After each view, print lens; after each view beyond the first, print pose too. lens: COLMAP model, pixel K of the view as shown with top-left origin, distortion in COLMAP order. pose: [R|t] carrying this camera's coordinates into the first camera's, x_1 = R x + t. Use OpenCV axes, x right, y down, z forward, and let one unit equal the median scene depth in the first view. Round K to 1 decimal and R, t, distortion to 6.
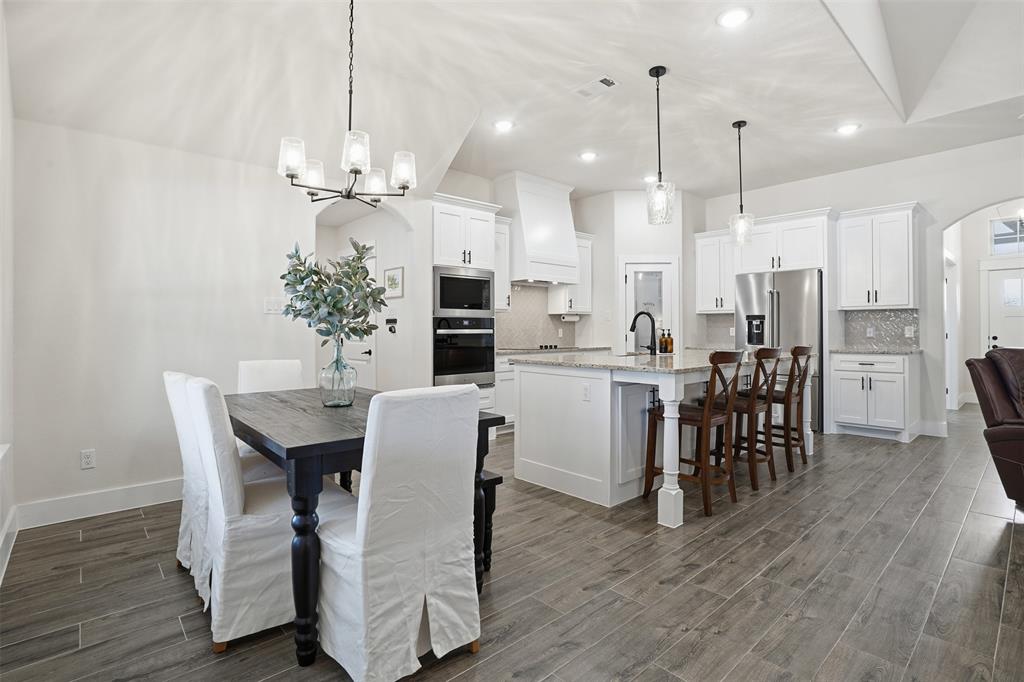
lens RADIAL K [[489.9, 0, 515.5], [0, 489.9, 330.7], [0, 0, 1]] dist [-0.046333, -0.000241]
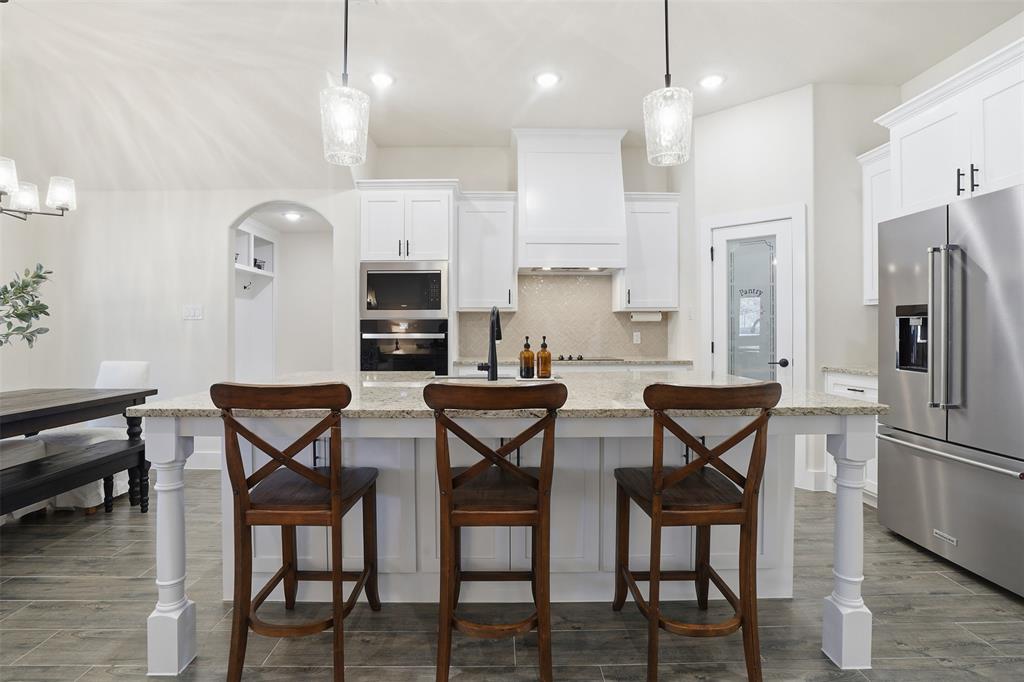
lens RADIAL K [[484.6, 0, 509.8], [0, 484.6, 332.8], [0, 0, 1]] dist [-0.046251, 0.015147]
pose [[0.751636, 0.006065, -0.659550, 0.560179], [-0.003092, 0.999979, 0.005671, -0.008814], [0.659571, -0.002223, 0.751639, 0.465118]]
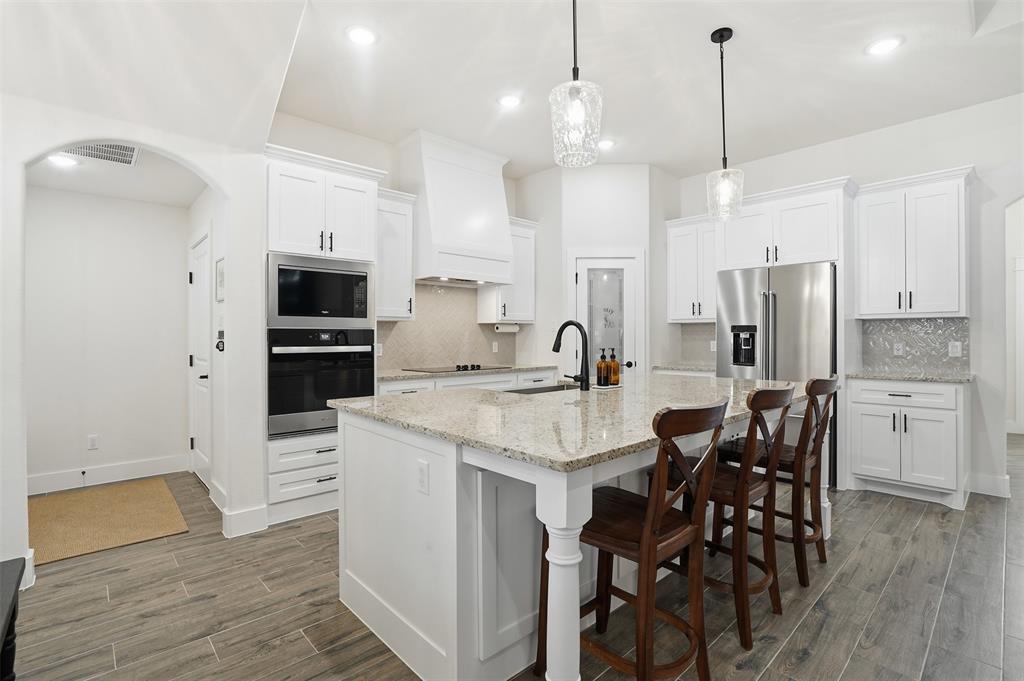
lens RADIAL K [[476.7, 0, 512.0], [0, 476.7, 340.5], [0, 0, 1]] dist [-0.043563, 0.000847]
pose [[0.999934, 0.001501, 0.011381, 0.147322], [-0.001563, 0.999984, 0.005481, -0.014143], [-0.011372, -0.005498, 0.999920, 0.313568]]
